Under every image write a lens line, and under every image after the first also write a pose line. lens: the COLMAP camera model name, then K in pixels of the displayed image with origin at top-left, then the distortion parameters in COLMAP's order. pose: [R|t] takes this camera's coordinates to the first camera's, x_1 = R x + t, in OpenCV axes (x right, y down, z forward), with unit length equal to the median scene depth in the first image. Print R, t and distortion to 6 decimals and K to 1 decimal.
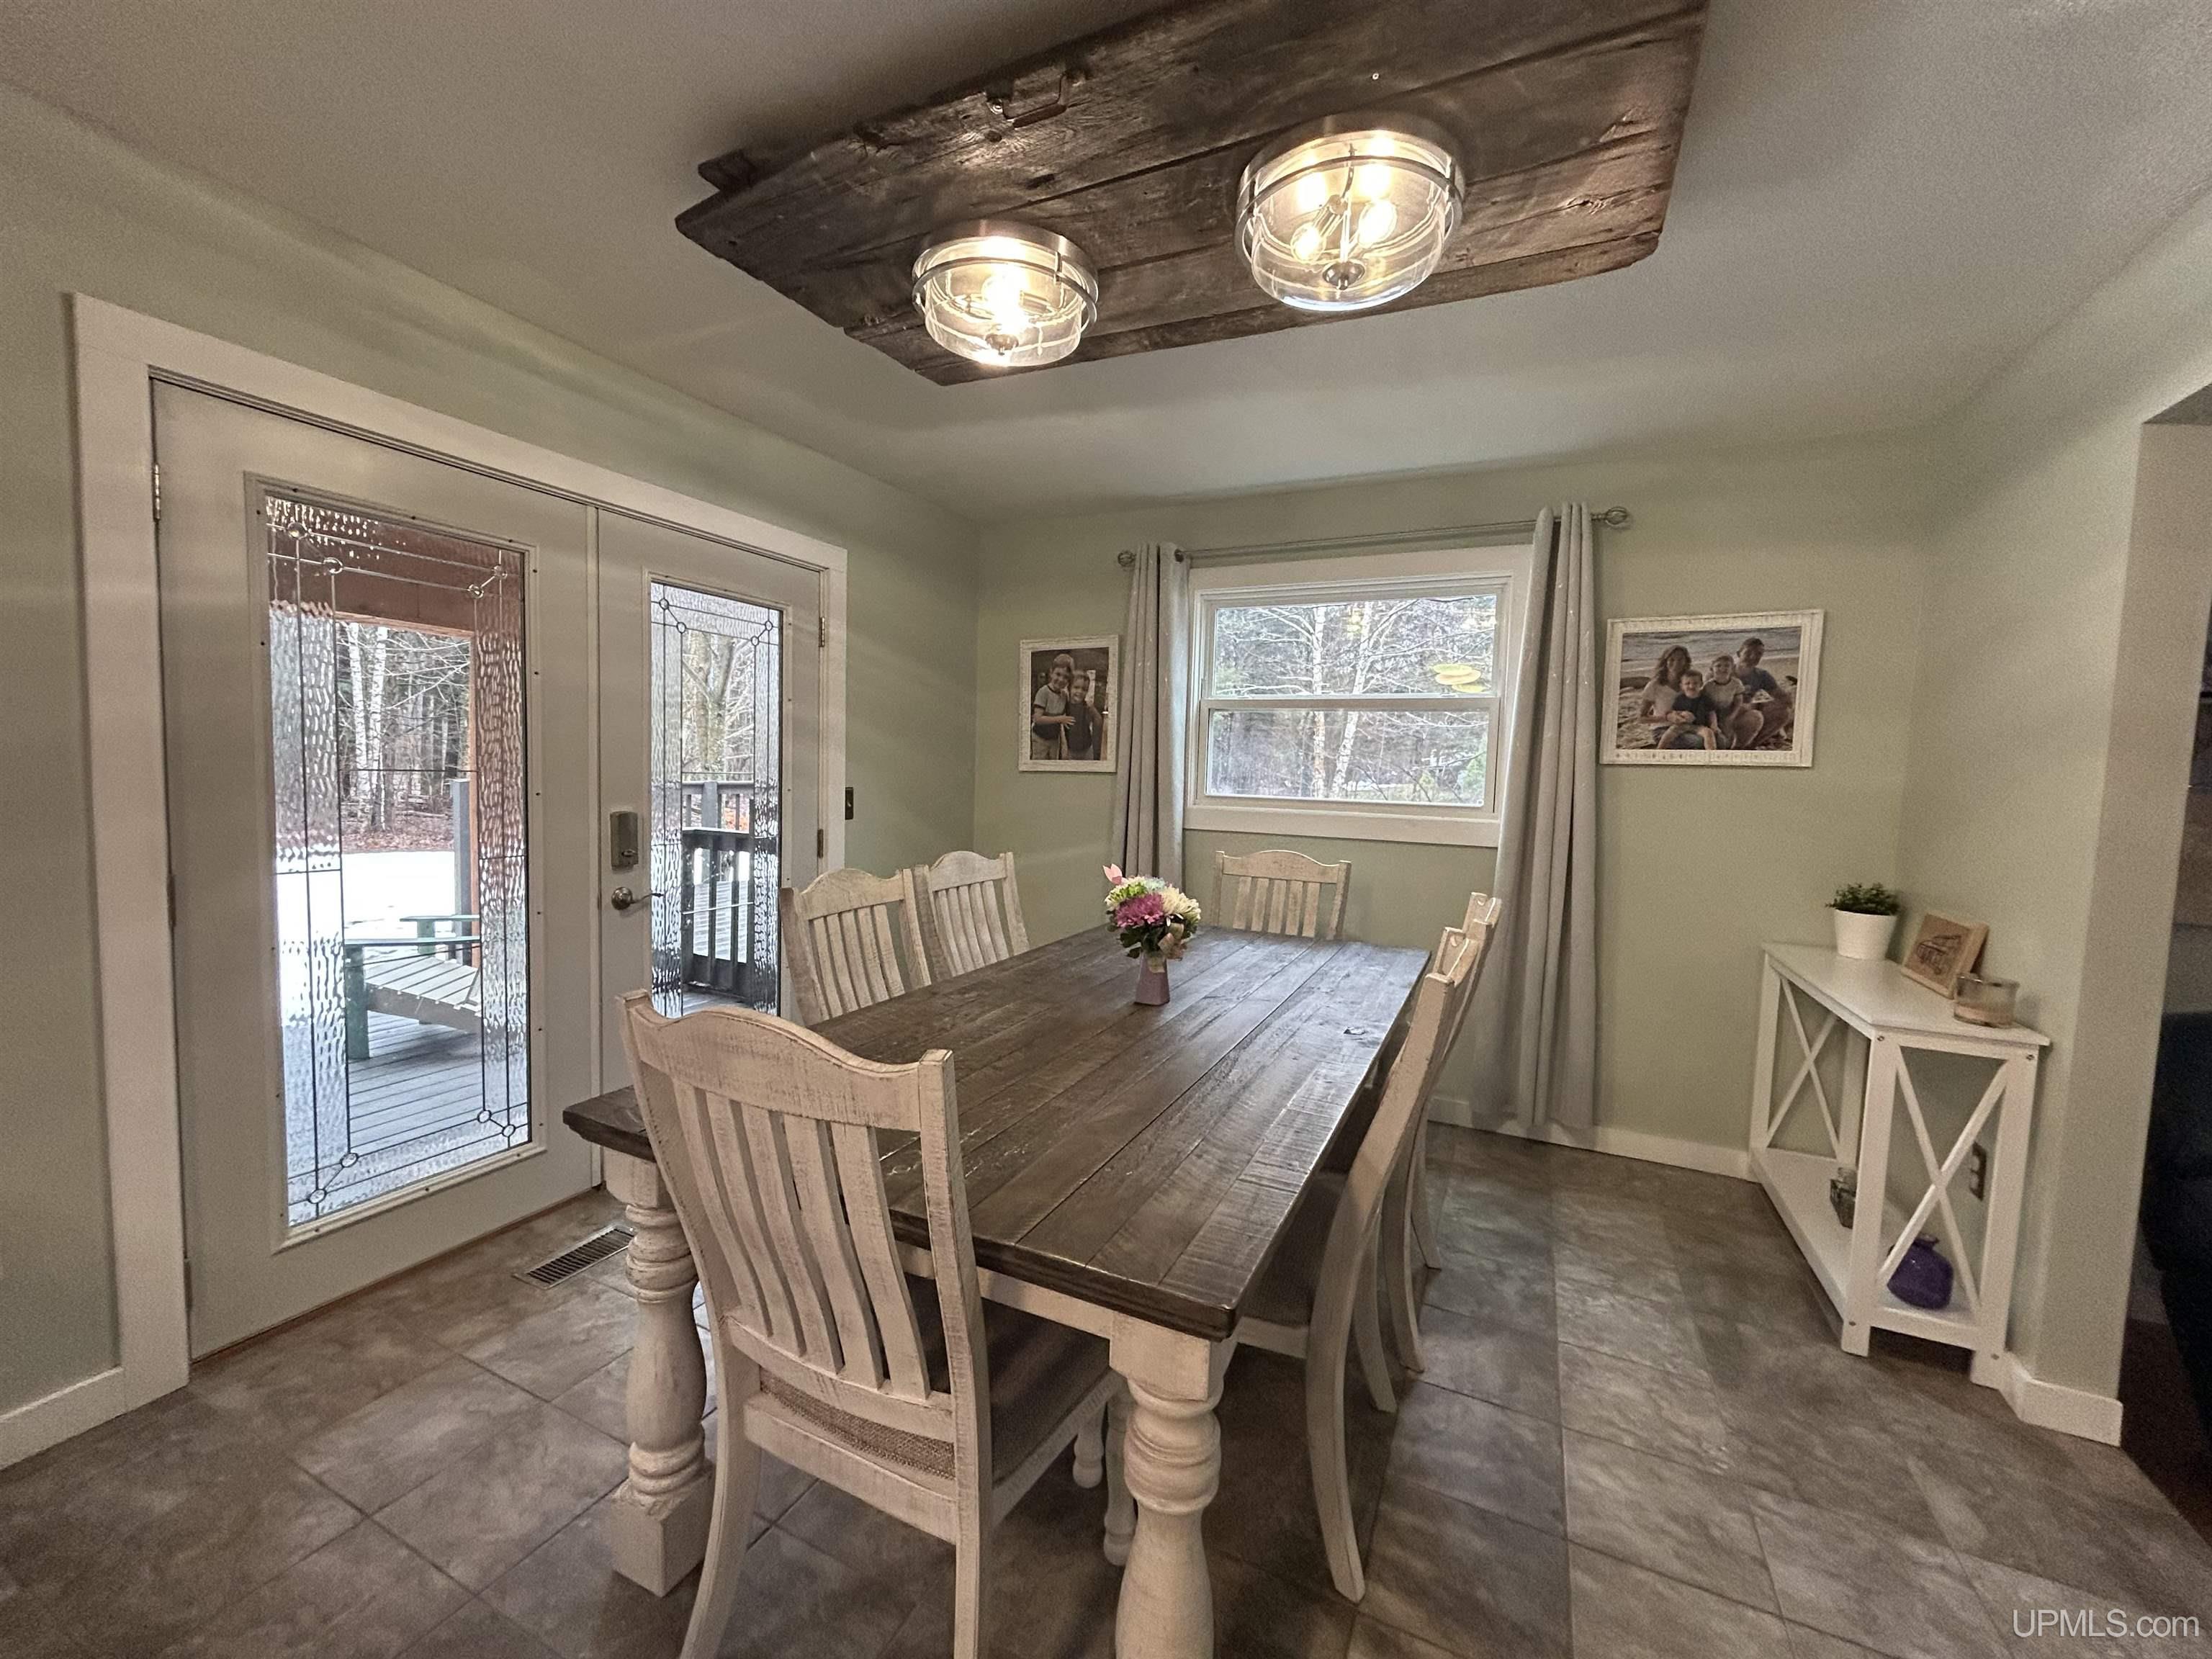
lens RADIAL K [[886.1, 0, 1103.2], [0, 886.1, 824.7], [0, 0, 1]] dist [-0.003111, 0.000707]
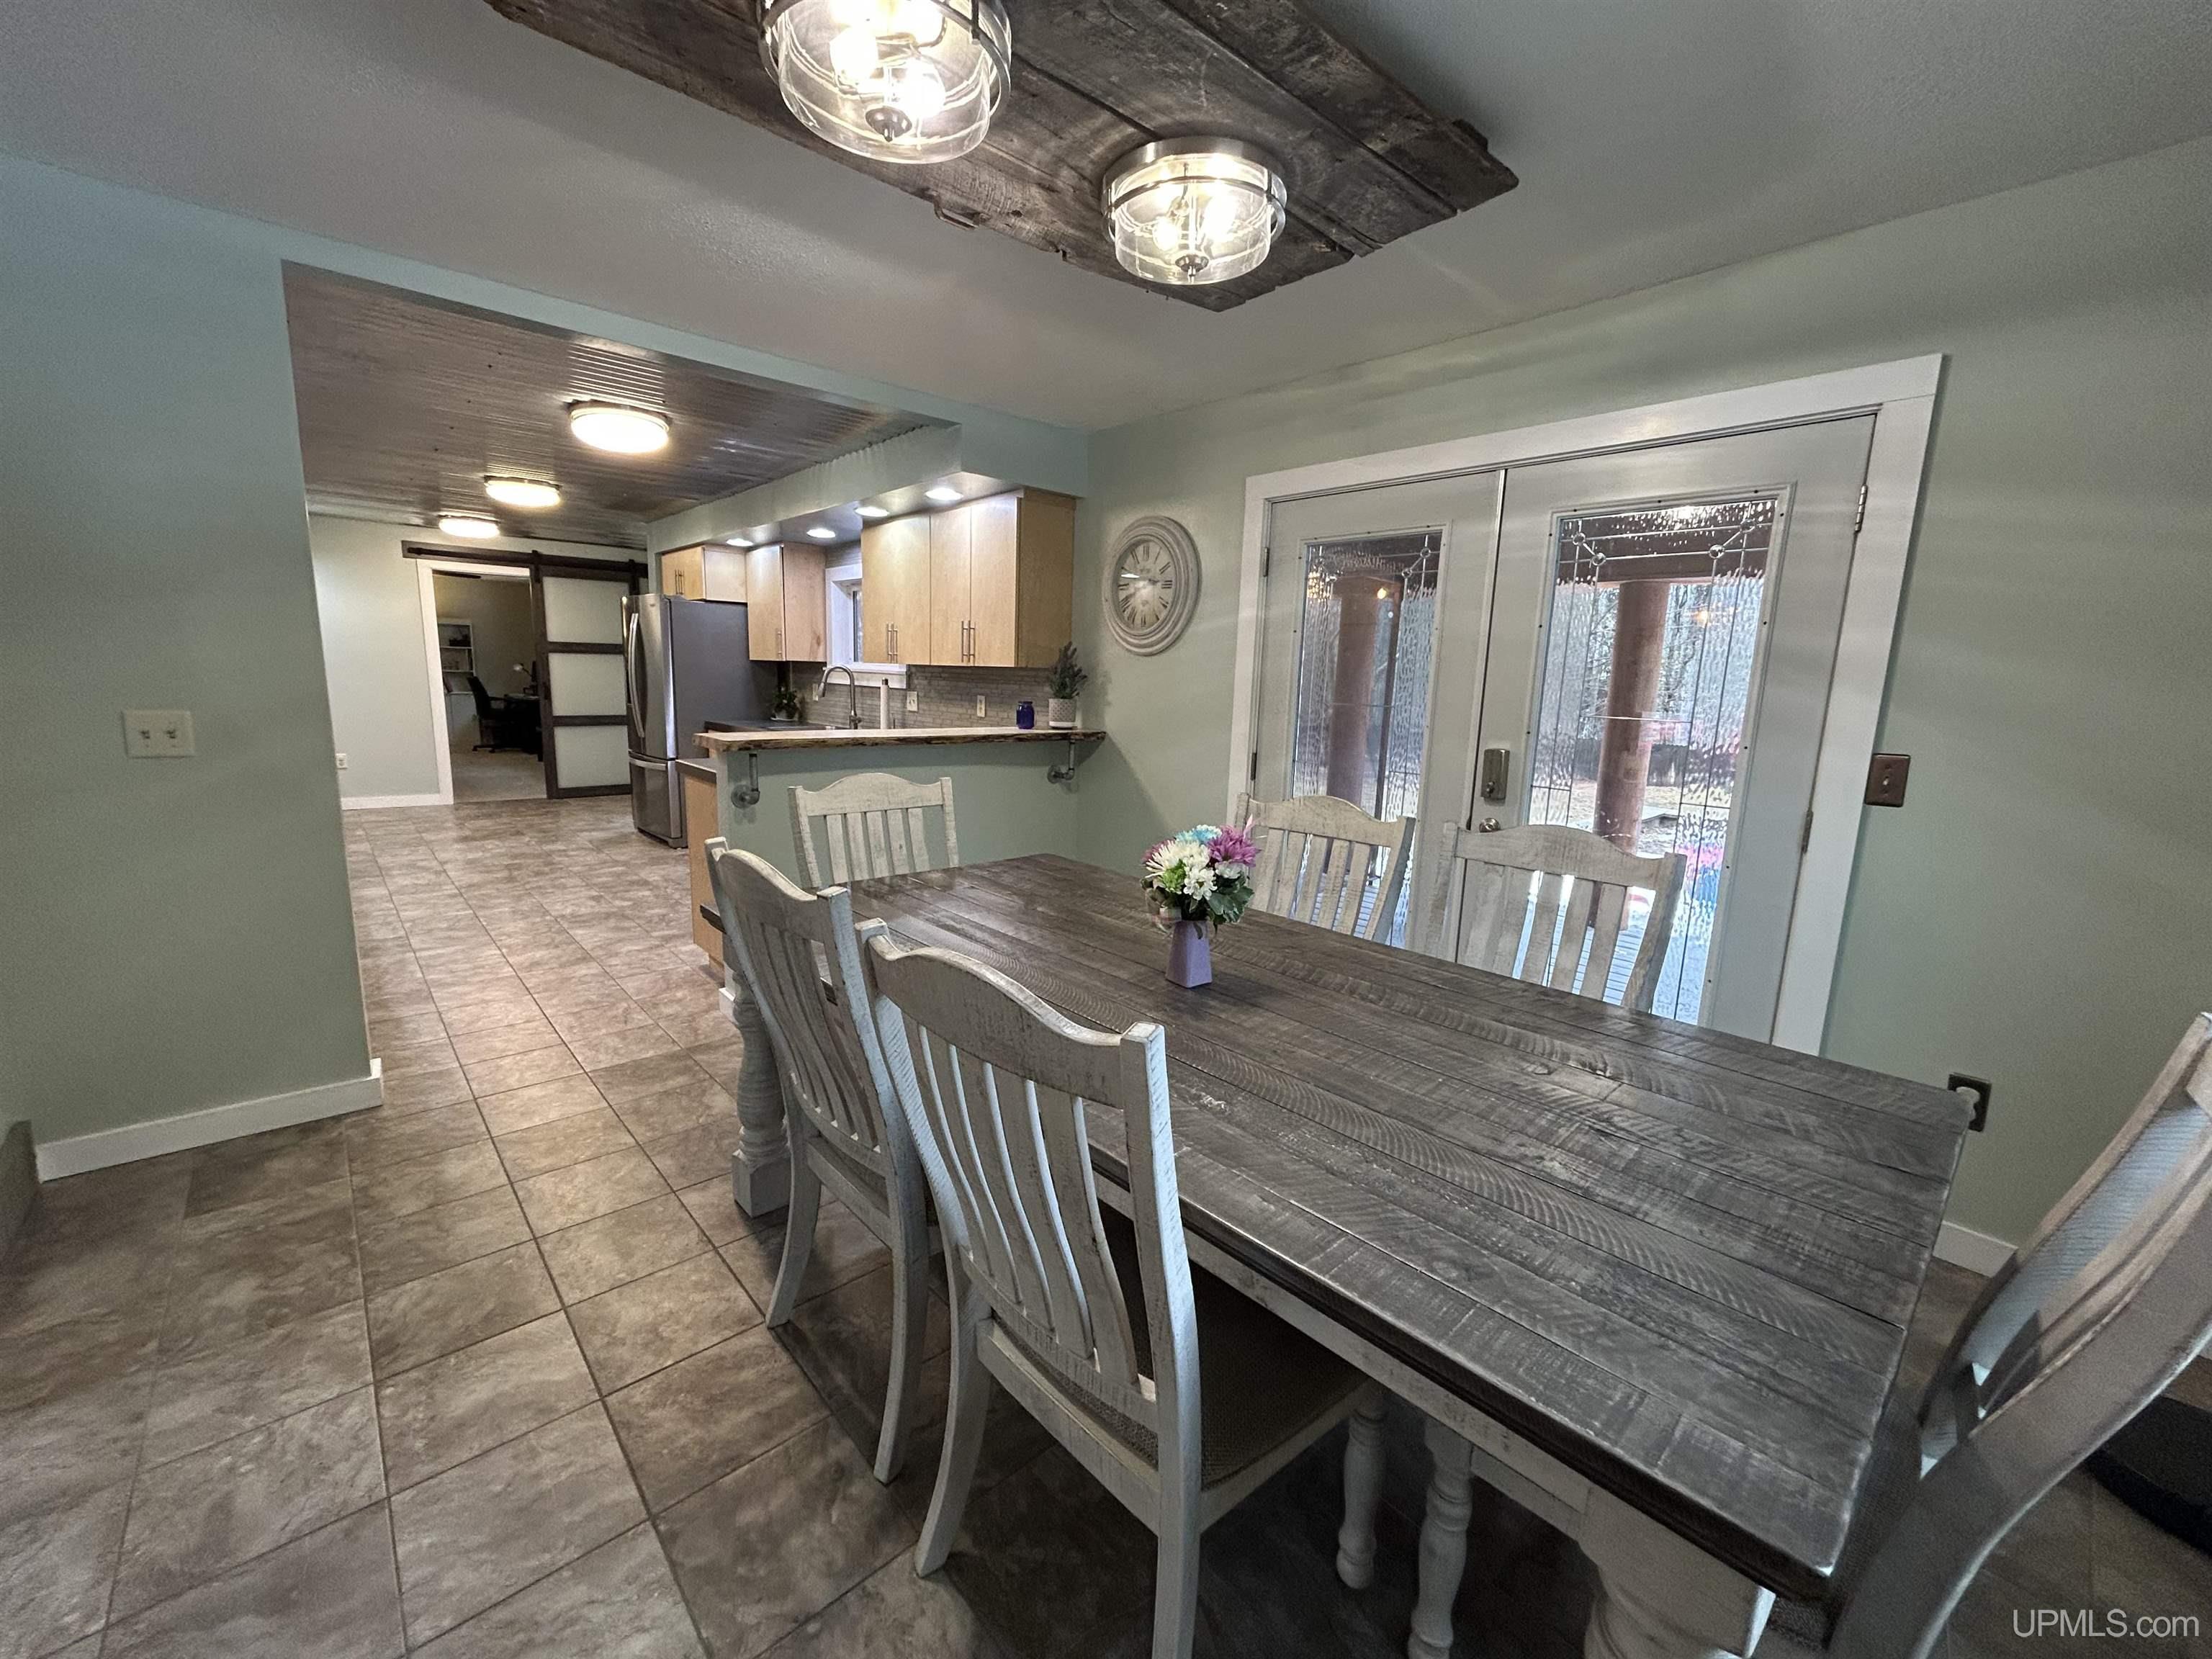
lens RADIAL K [[886.1, 0, 1108.5], [0, 886.1, 829.8], [0, 0, 1]] dist [-0.003111, 0.000707]
pose [[-0.374967, 0.117173, -0.919603, 0.450088], [-0.102198, 0.980709, 0.166630, -0.034215], [0.921388, 0.156463, -0.355759, 0.669730]]
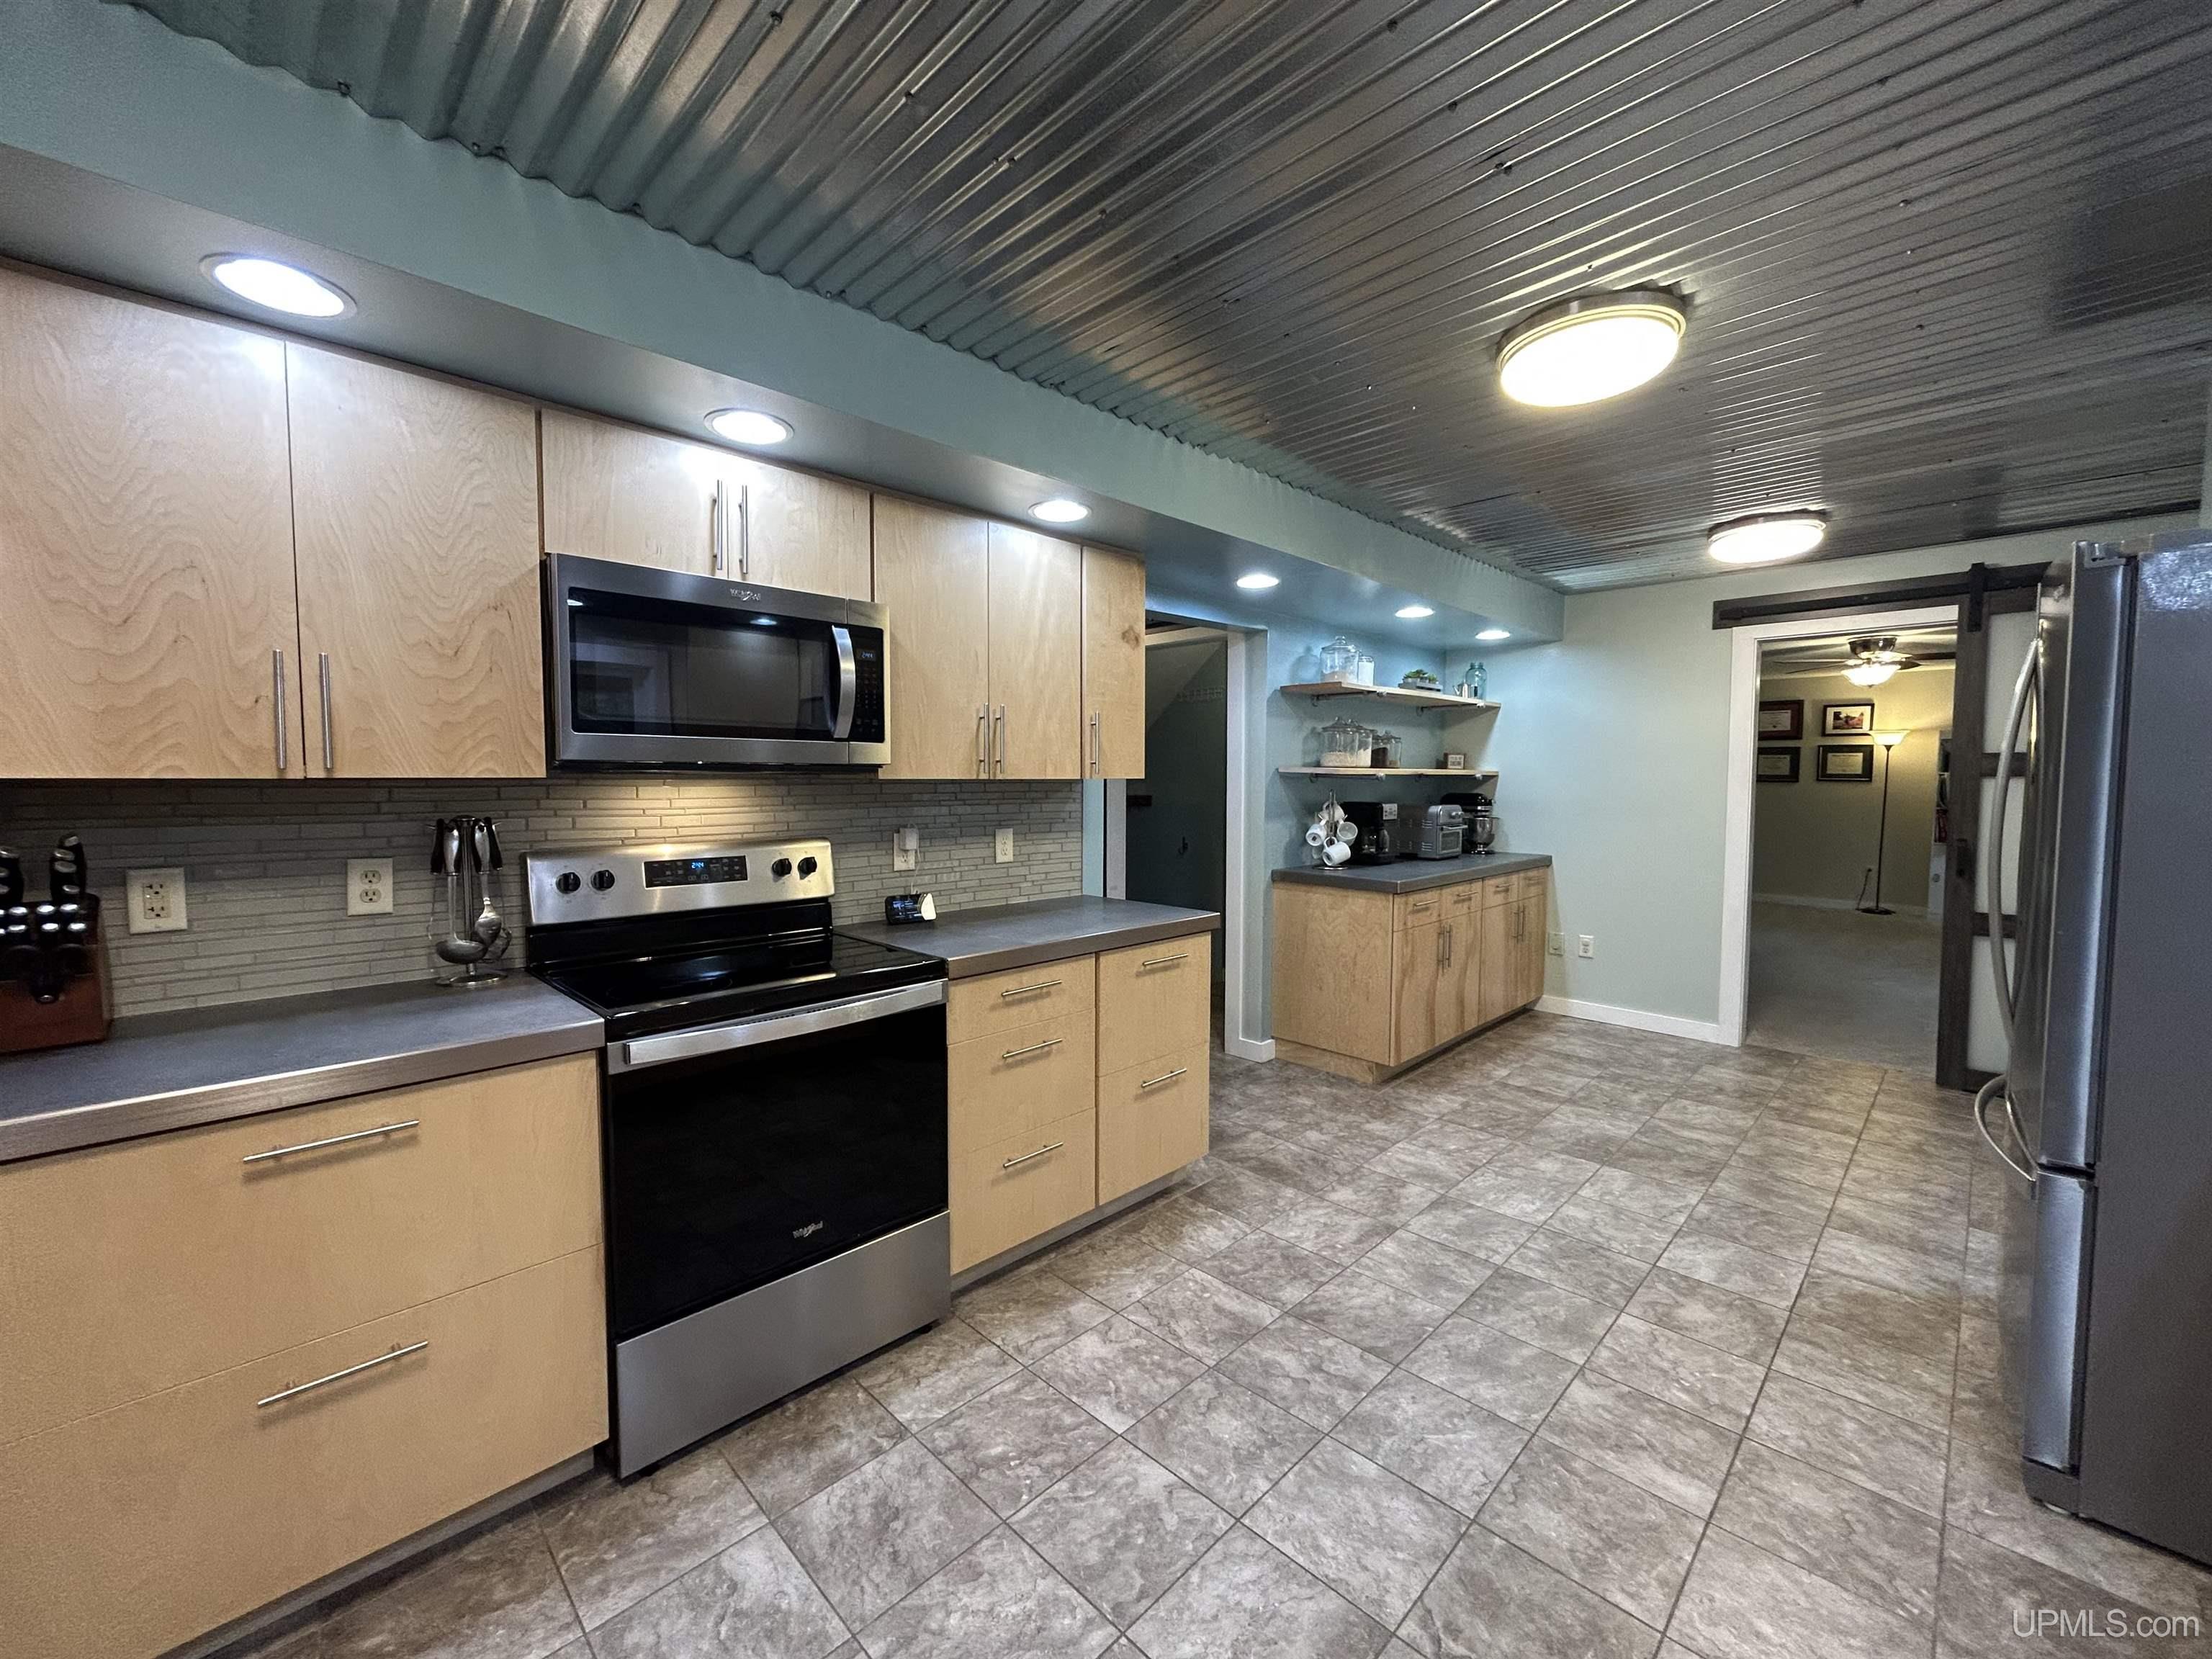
lens RADIAL K [[886.1, 0, 1097.8], [0, 886.1, 831.7], [0, 0, 1]] dist [-0.003111, 0.000707]
pose [[-0.942315, -0.054055, 0.330333, -0.492813], [-0.011389, 0.991480, 0.129757, -0.014315], [-0.334532, 0.118510, -0.934903, -0.170248]]
